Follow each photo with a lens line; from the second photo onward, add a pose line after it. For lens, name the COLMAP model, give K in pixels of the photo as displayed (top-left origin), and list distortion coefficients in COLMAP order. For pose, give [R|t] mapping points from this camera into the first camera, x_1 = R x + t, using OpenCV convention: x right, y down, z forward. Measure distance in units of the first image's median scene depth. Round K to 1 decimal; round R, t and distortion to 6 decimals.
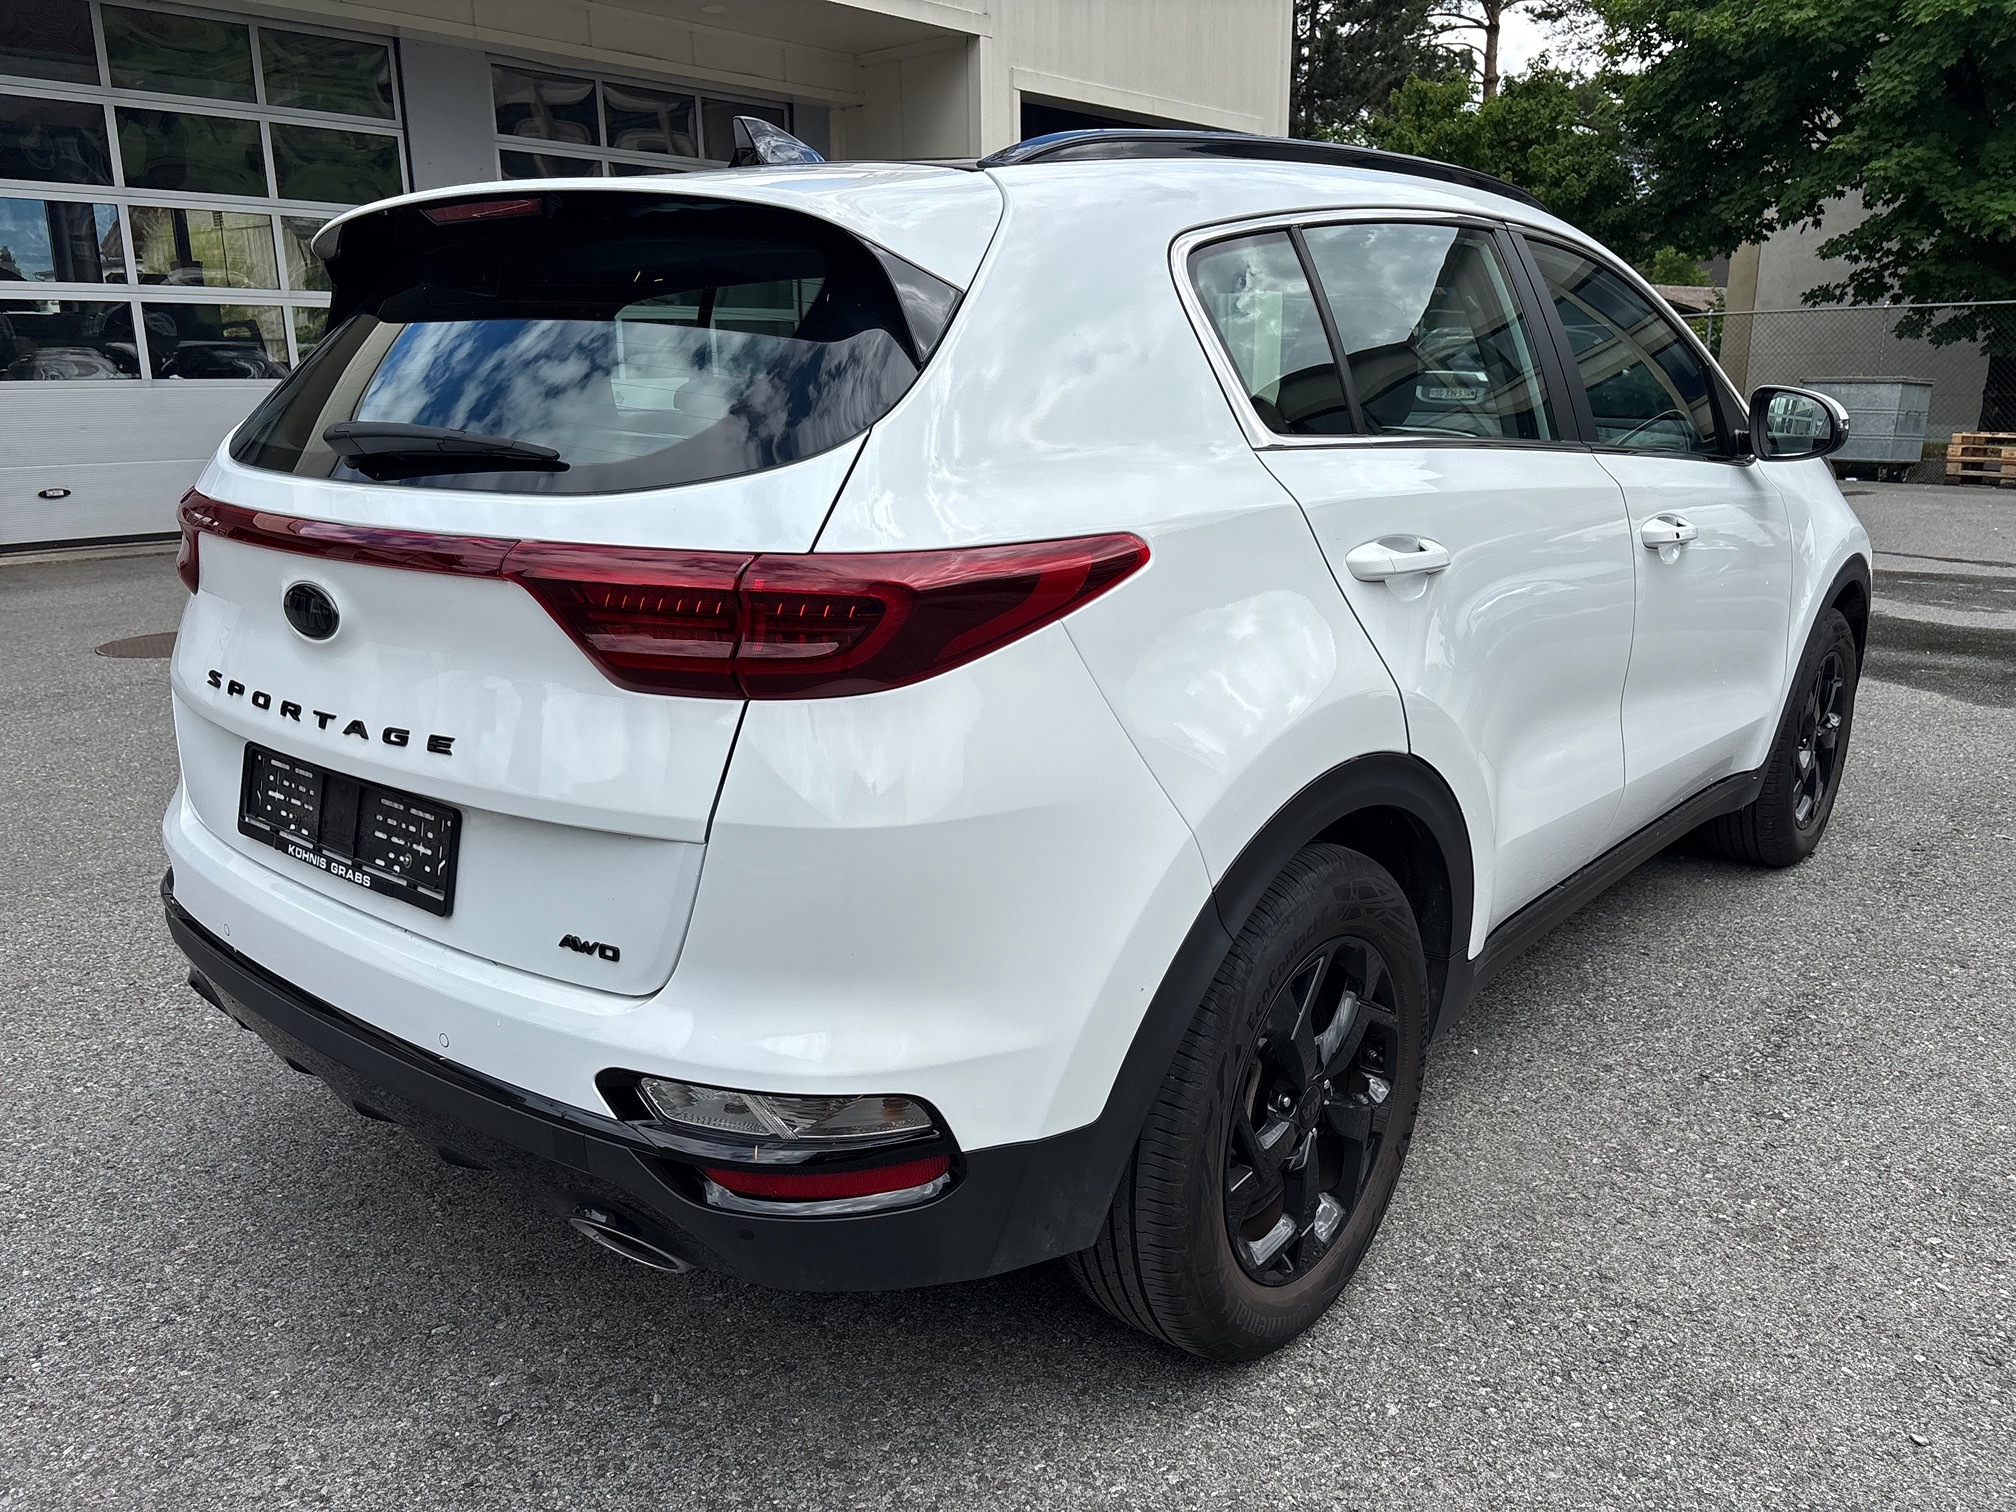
lens RADIAL K [[1518.7, 0, 1008.0], [0, 1518.7, 756.0], [0, 0, 1]] dist [0.071950, -0.075452]
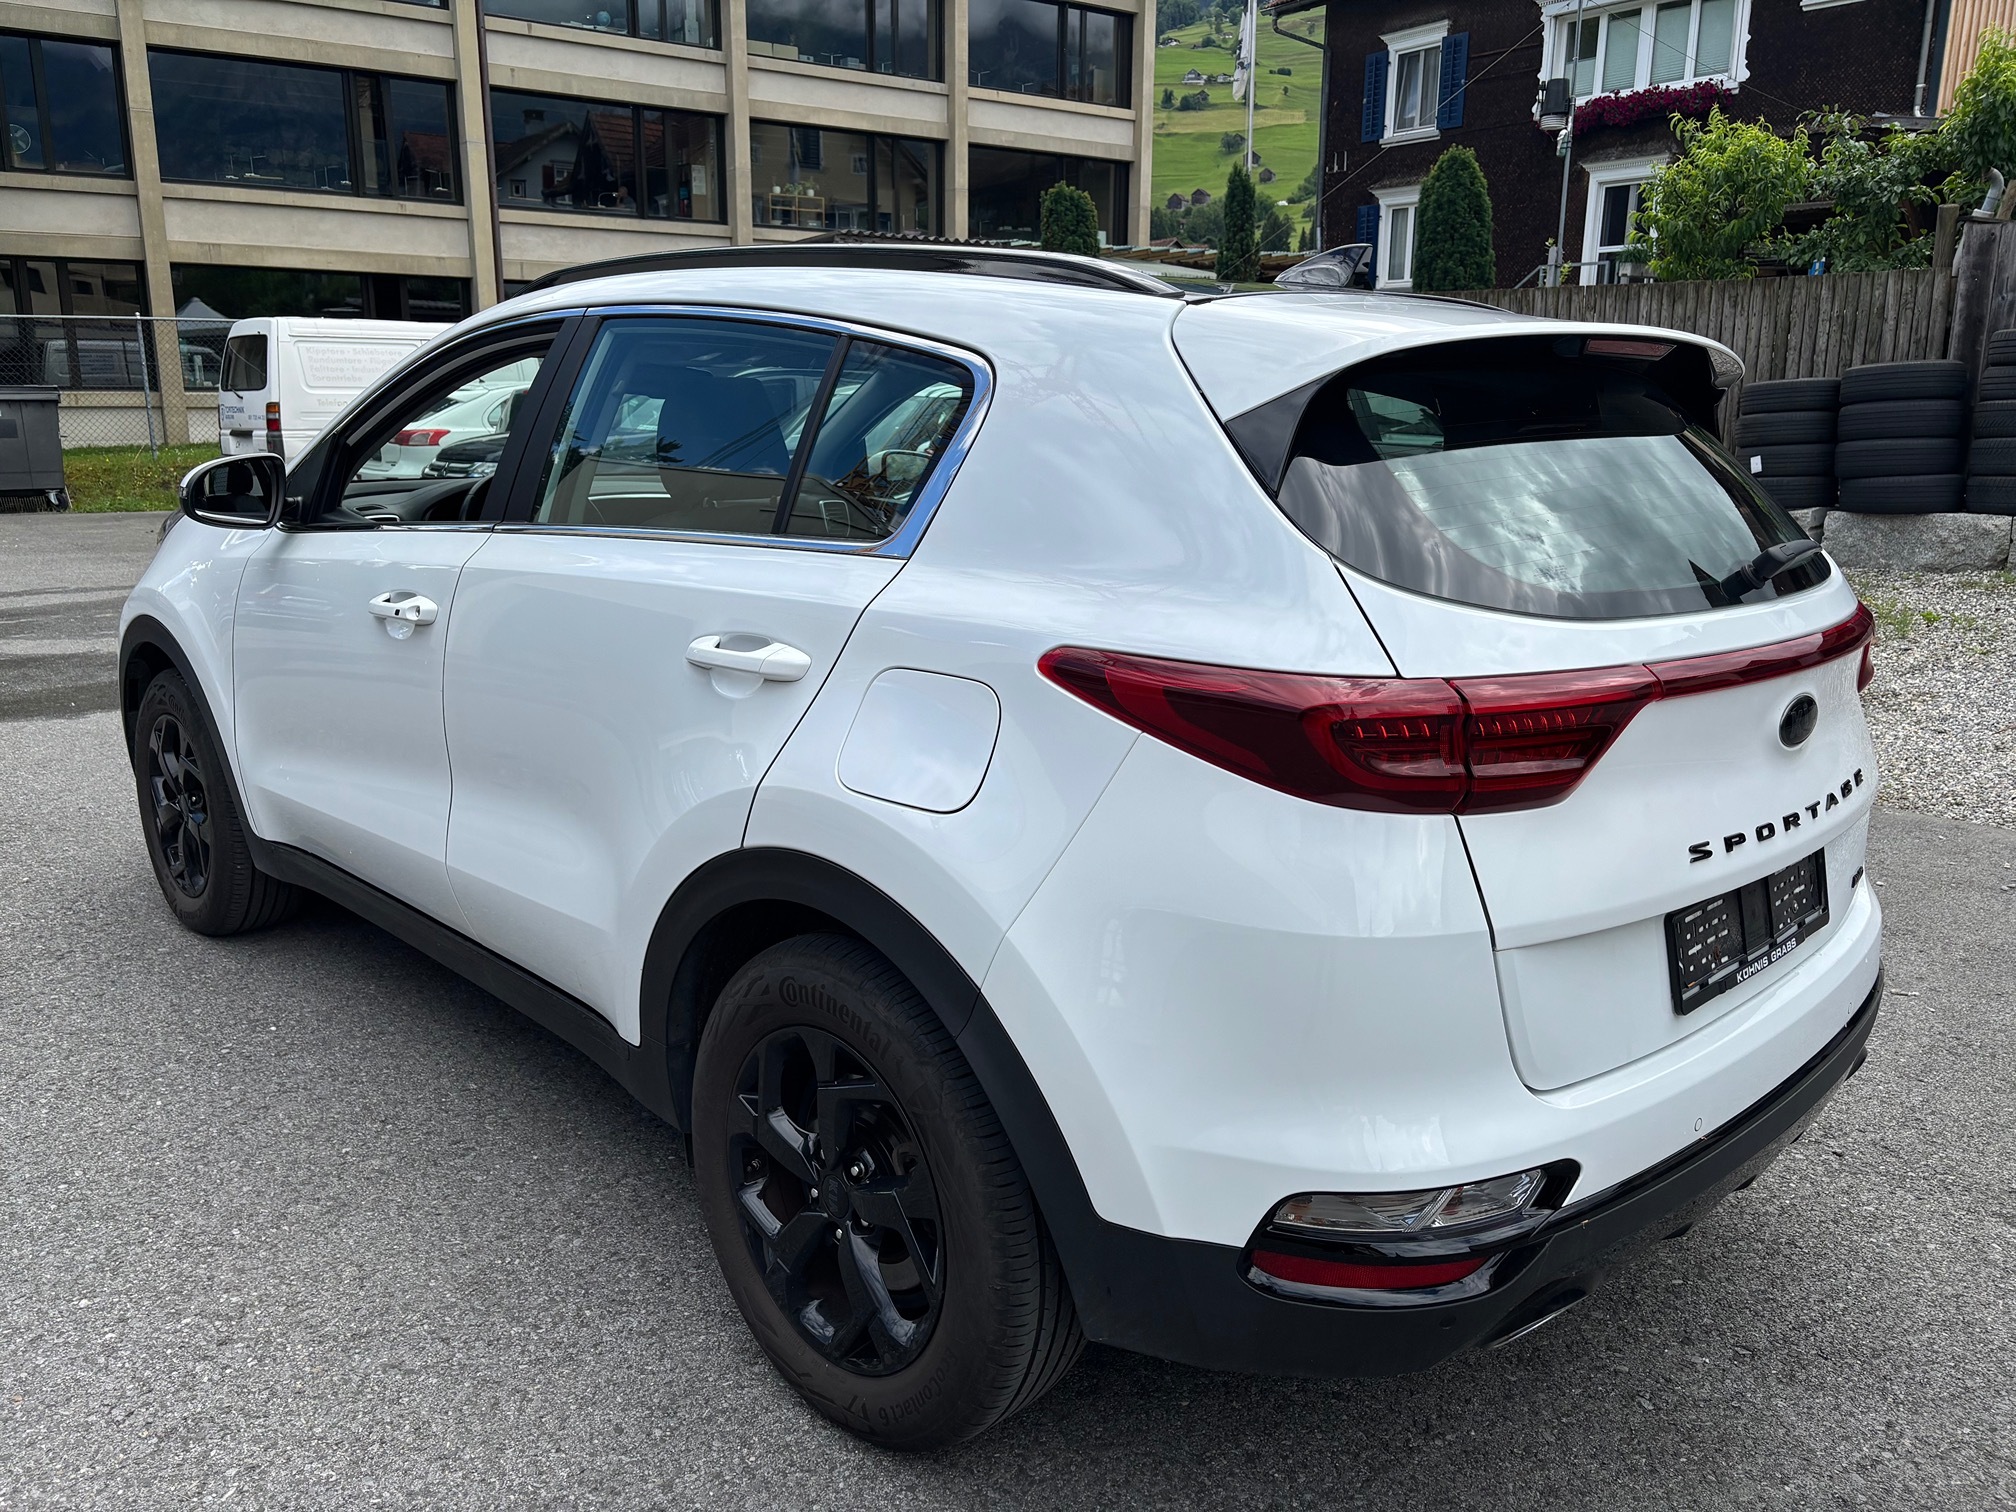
lens RADIAL K [[1518.7, 0, 1008.0], [0, 1518.7, 756.0], [0, 0, 1]] dist [0.071950, -0.075452]
pose [[0.083550, -0.228708, 0.969903, -1.377089], [0.232514, 0.950915, 0.204201, -0.373155], [-0.968998, 0.208455, 0.132626, 1.237118]]
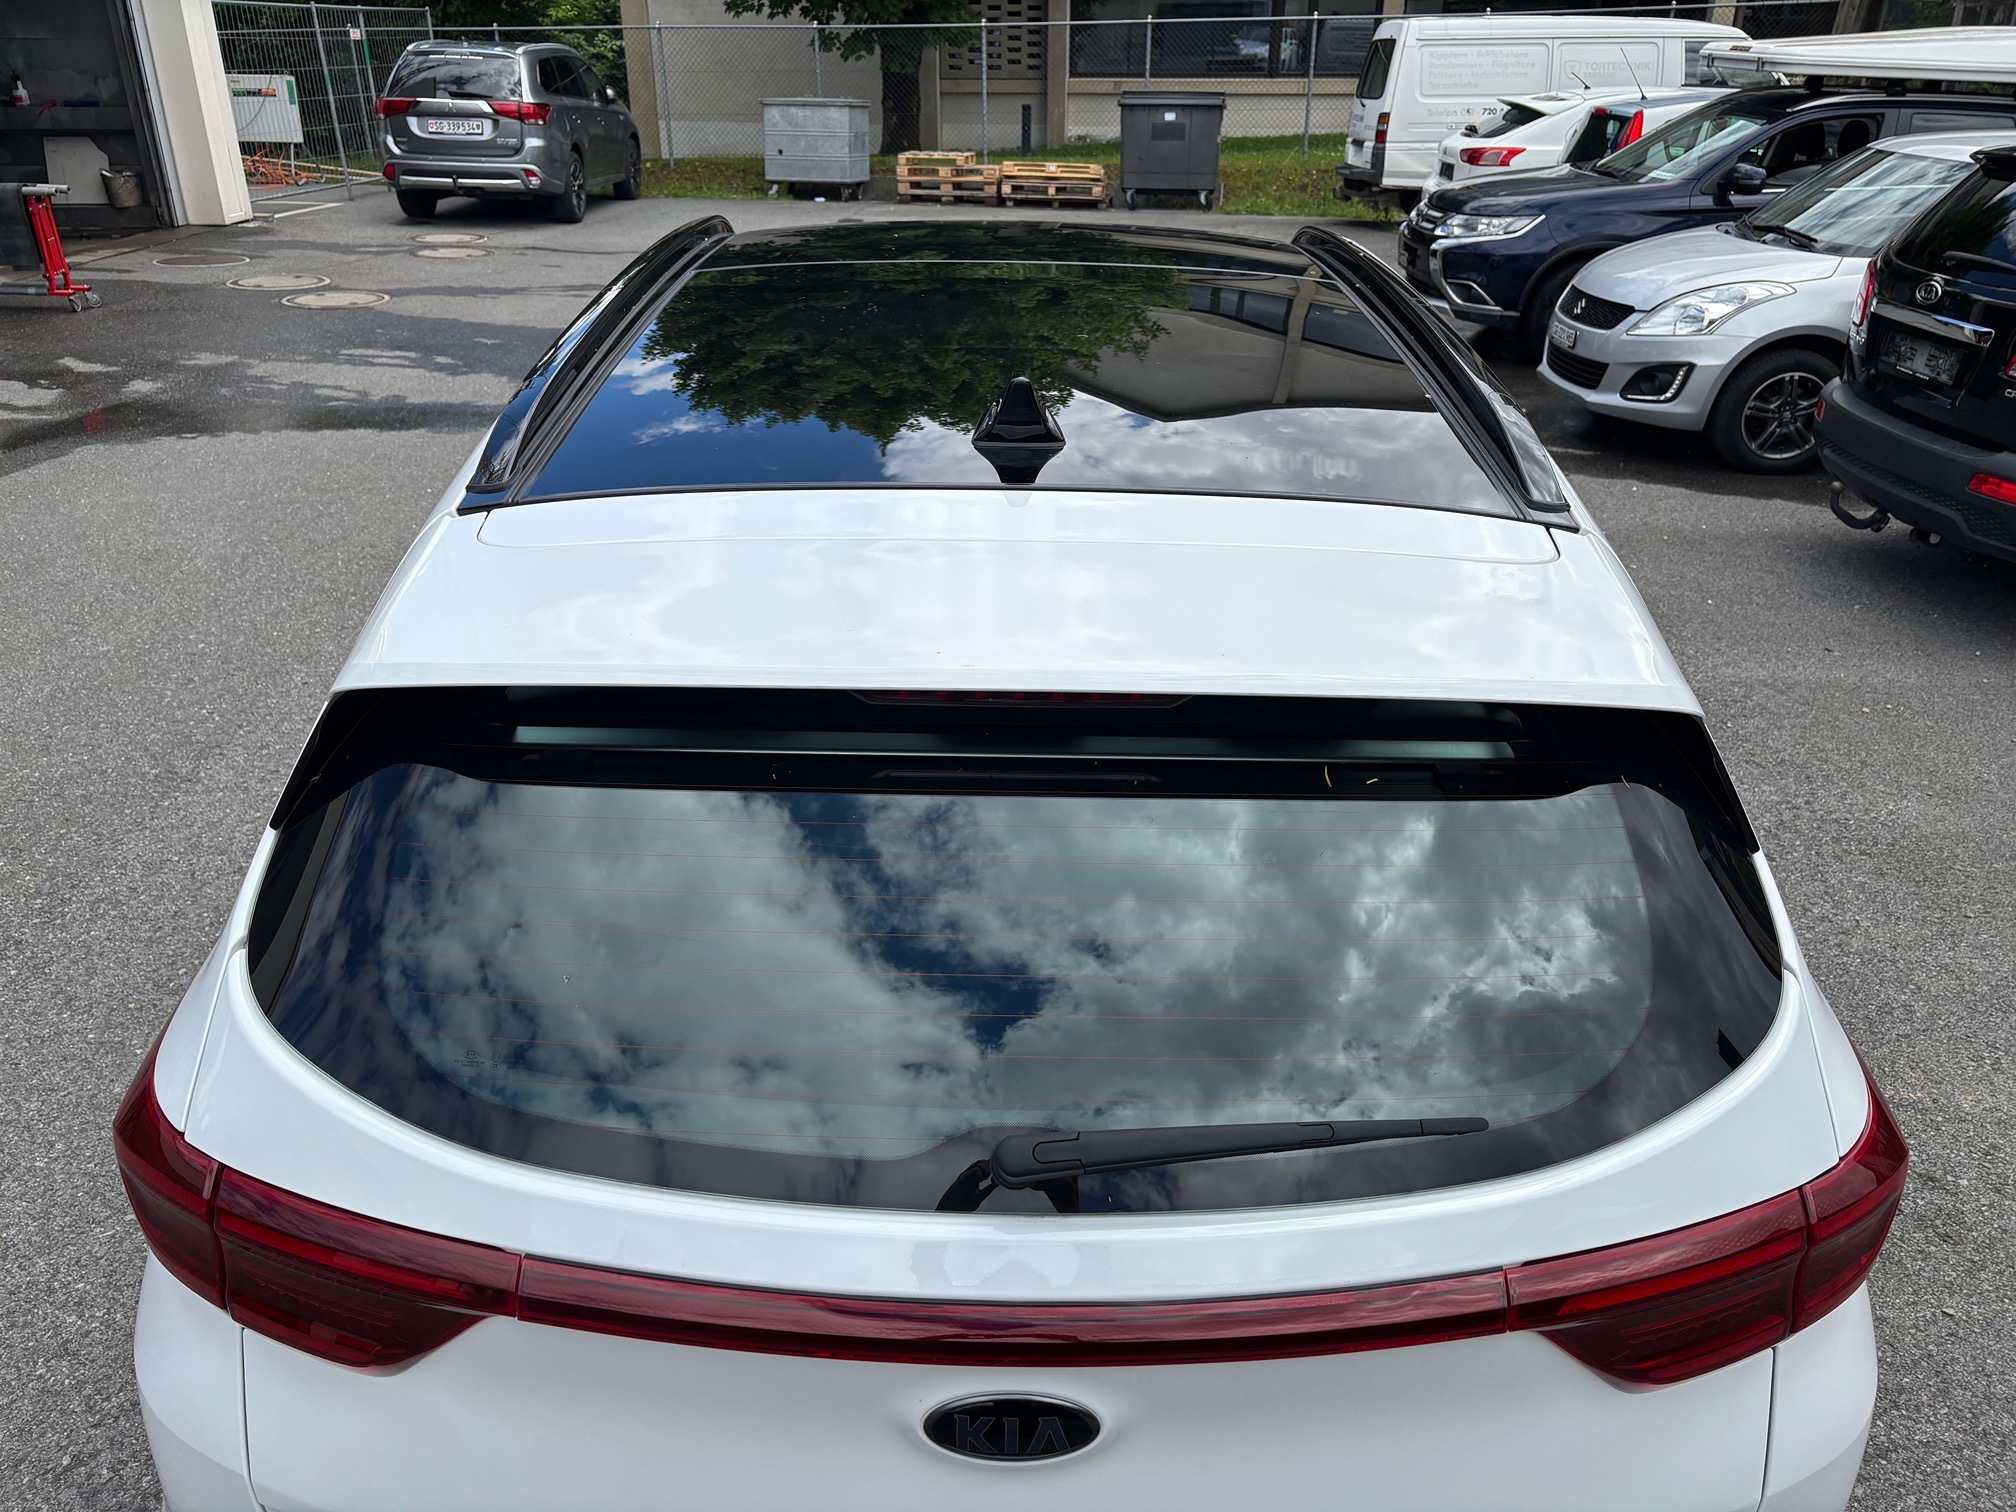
lens RADIAL K [[1516.5, 0, 1000.1], [0, 1516.5, 760.6], [0, 0, 1]] dist [0.081959, -0.094278]
pose [[0.769080, -0.266186, 0.581086, -0.653811], [0.148644, 0.958712, 0.242436, -0.445749], [-0.621628, -0.100078, 0.776893, 0.485847]]
